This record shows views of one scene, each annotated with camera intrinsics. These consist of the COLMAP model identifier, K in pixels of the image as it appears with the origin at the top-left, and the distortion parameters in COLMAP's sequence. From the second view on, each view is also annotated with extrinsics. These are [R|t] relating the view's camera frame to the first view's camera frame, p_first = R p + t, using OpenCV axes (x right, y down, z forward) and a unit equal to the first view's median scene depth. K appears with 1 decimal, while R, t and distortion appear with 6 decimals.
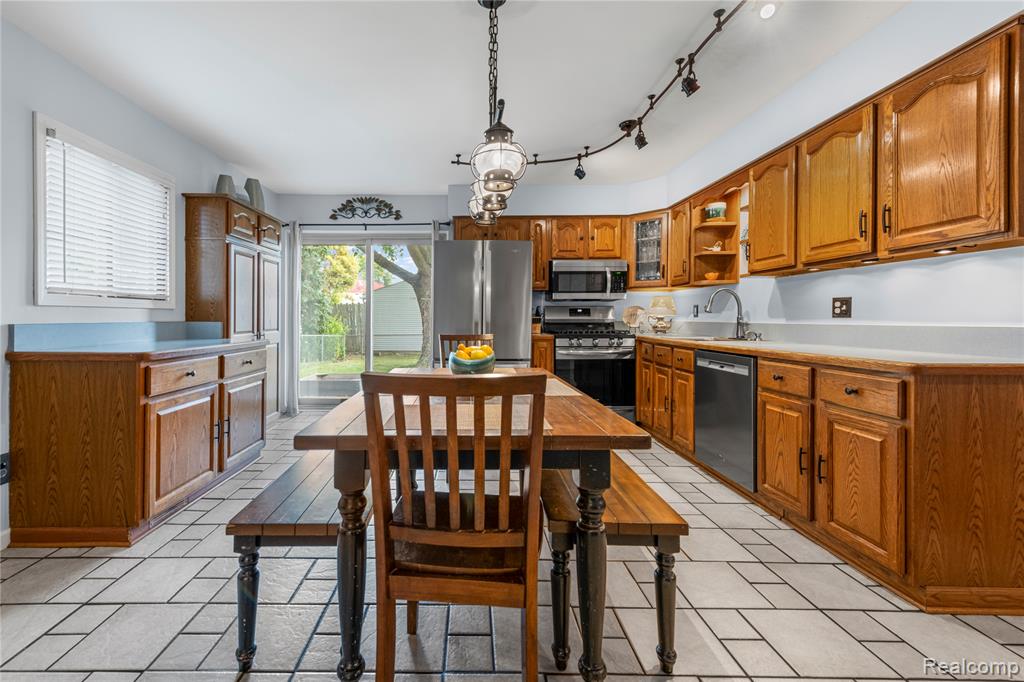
lens RADIAL K [[413.0, 0, 454.6], [0, 413.0, 319.2], [0, 0, 1]] dist [0.014198, -0.002197]
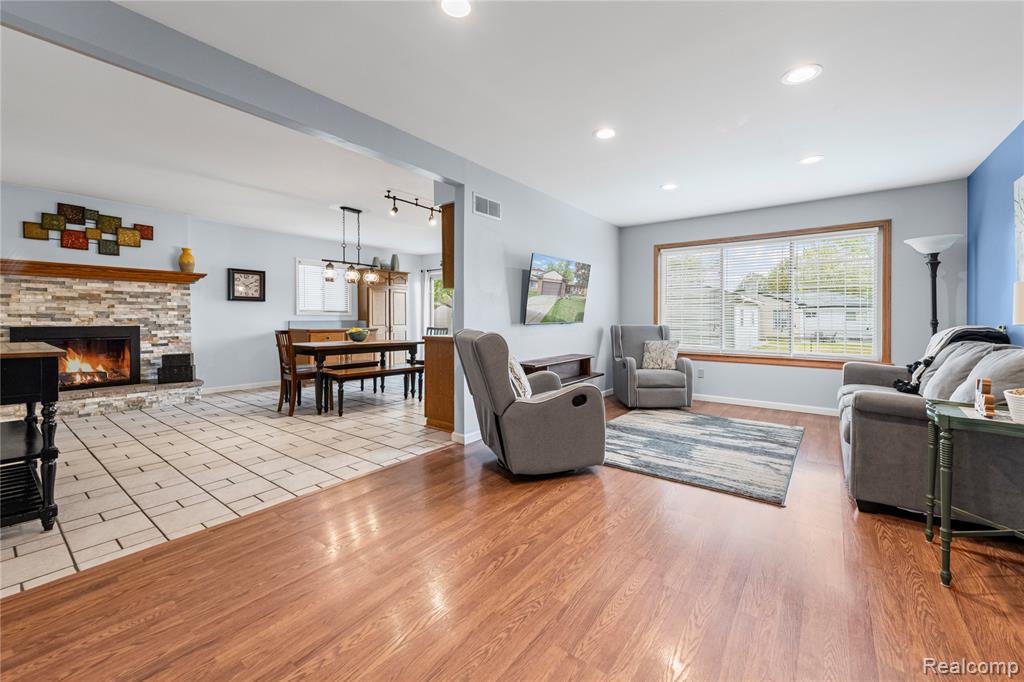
lens RADIAL K [[413.0, 0, 530.5], [0, 413.0, 323.0], [0, 0, 1]] dist [0.014198, -0.002197]
pose [[0.811640, 0.005922, -0.584128, 1.607603], [-0.002093, 0.999972, 0.007231, 0.001562], [0.584154, -0.004647, 0.811629, -0.389643]]
